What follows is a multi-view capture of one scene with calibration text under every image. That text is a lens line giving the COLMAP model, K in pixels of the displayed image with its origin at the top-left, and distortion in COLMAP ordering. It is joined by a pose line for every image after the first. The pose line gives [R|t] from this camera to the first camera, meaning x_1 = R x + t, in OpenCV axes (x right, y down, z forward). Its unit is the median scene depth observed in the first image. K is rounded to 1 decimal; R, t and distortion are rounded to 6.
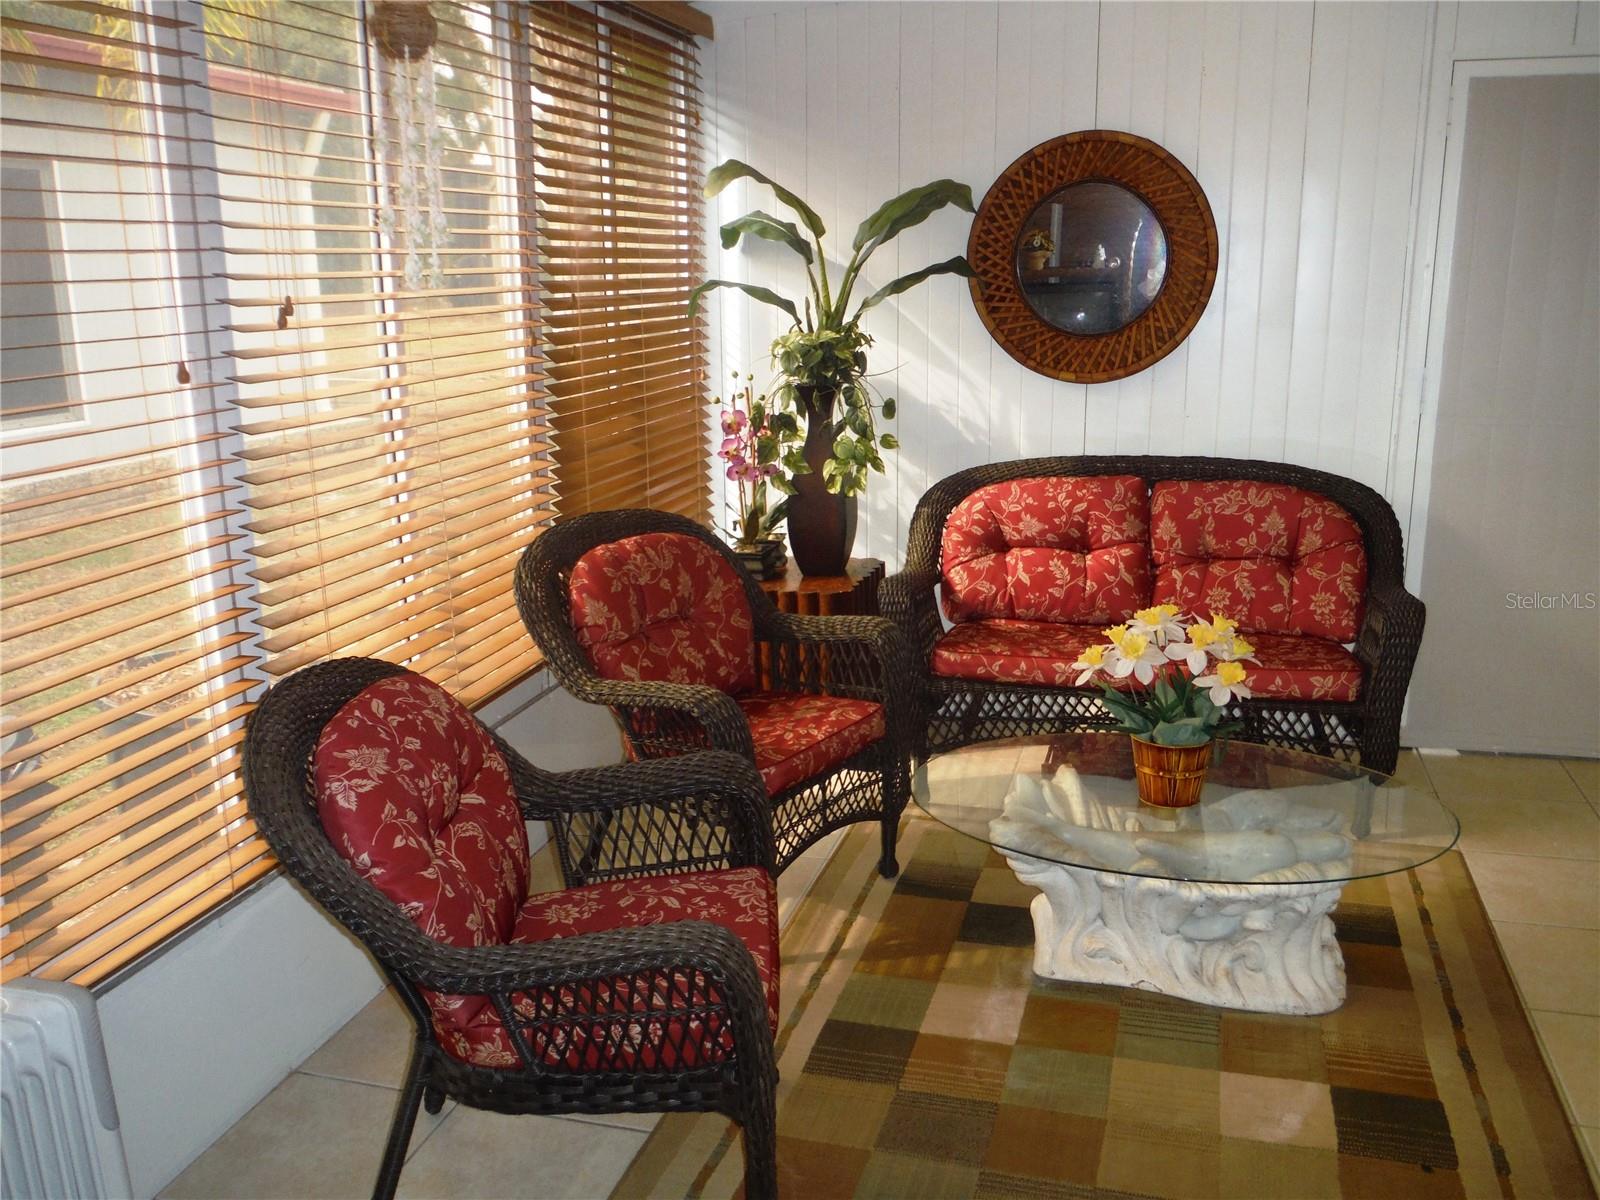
lens RADIAL K [[1360.6, 0, 799.9], [0, 1360.6, 591.3], [0, 0, 1]] dist [-0.057736, 0.035250]
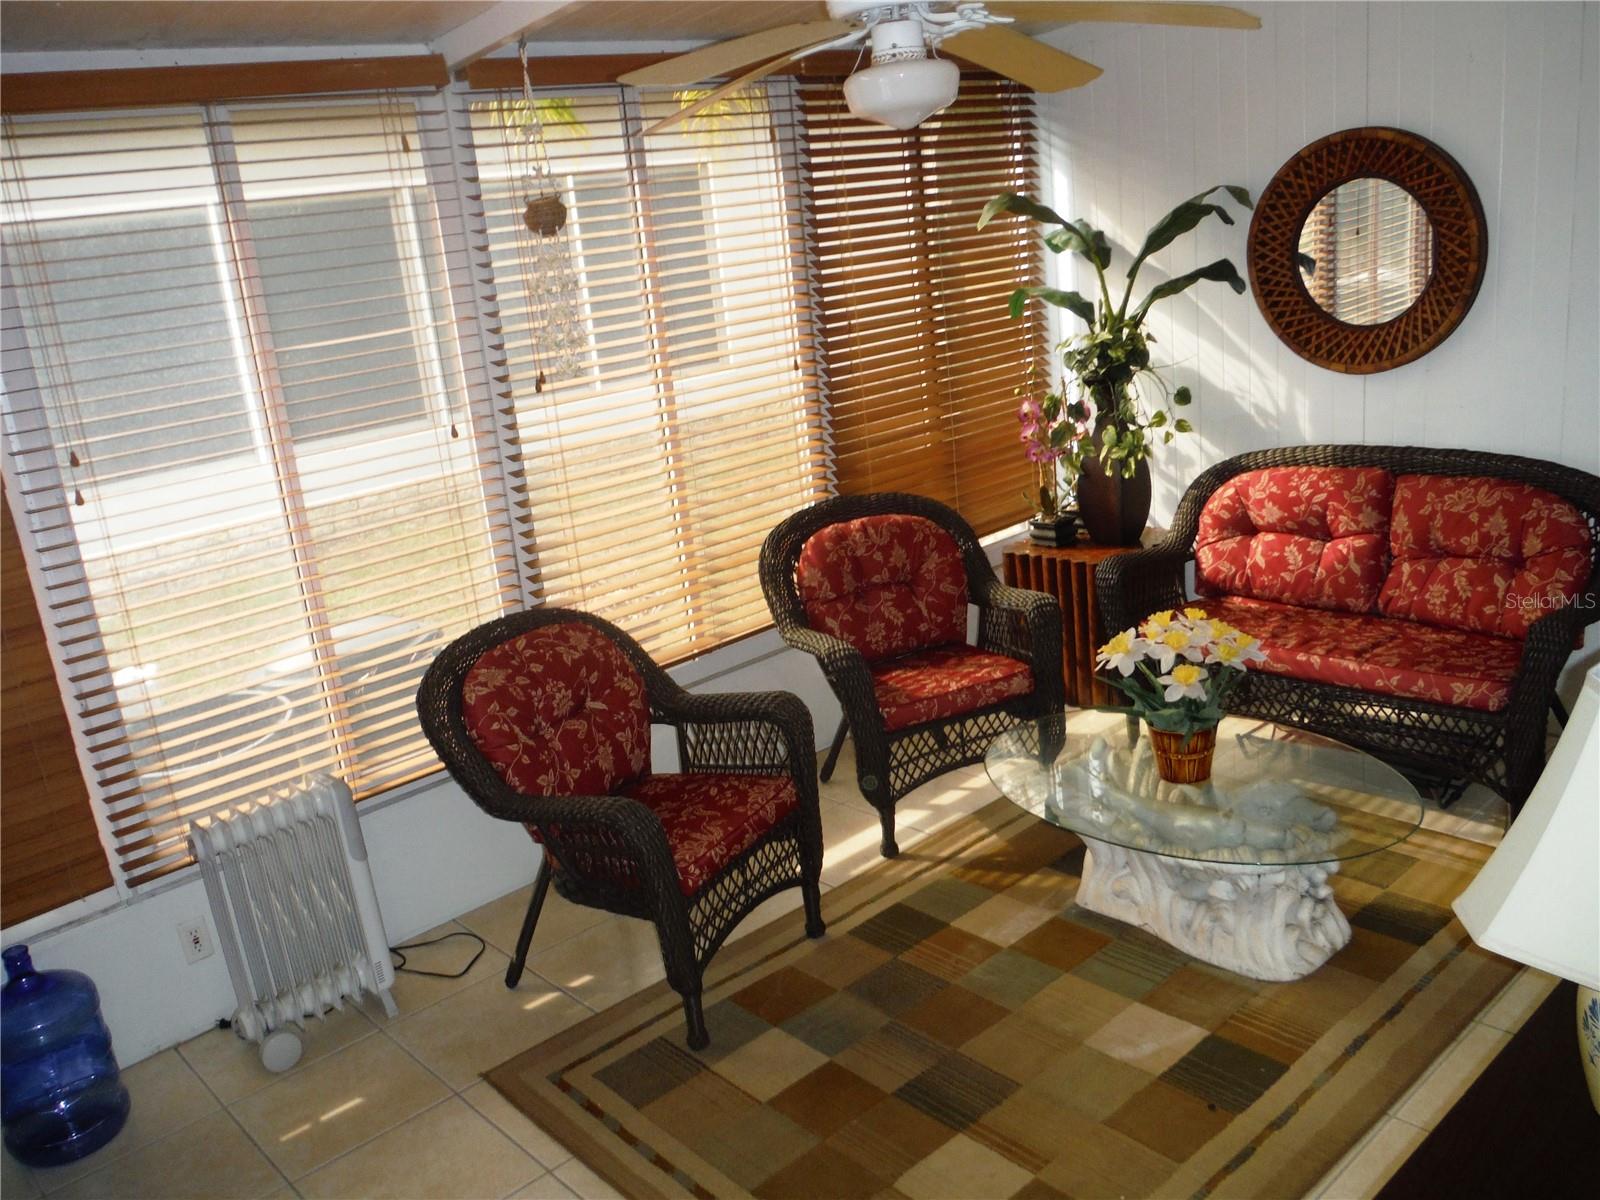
lens RADIAL K [[1360.6, 0, 796.4], [0, 1360.6, 592.7], [0, 0, 1]] dist [-0.057736, 0.035250]
pose [[0.844080, 0.074171, -0.531062, 0.428227], [-0.032915, 0.995686, 0.086747, -0.066125], [0.535205, -0.055742, 0.842881, -0.104216]]
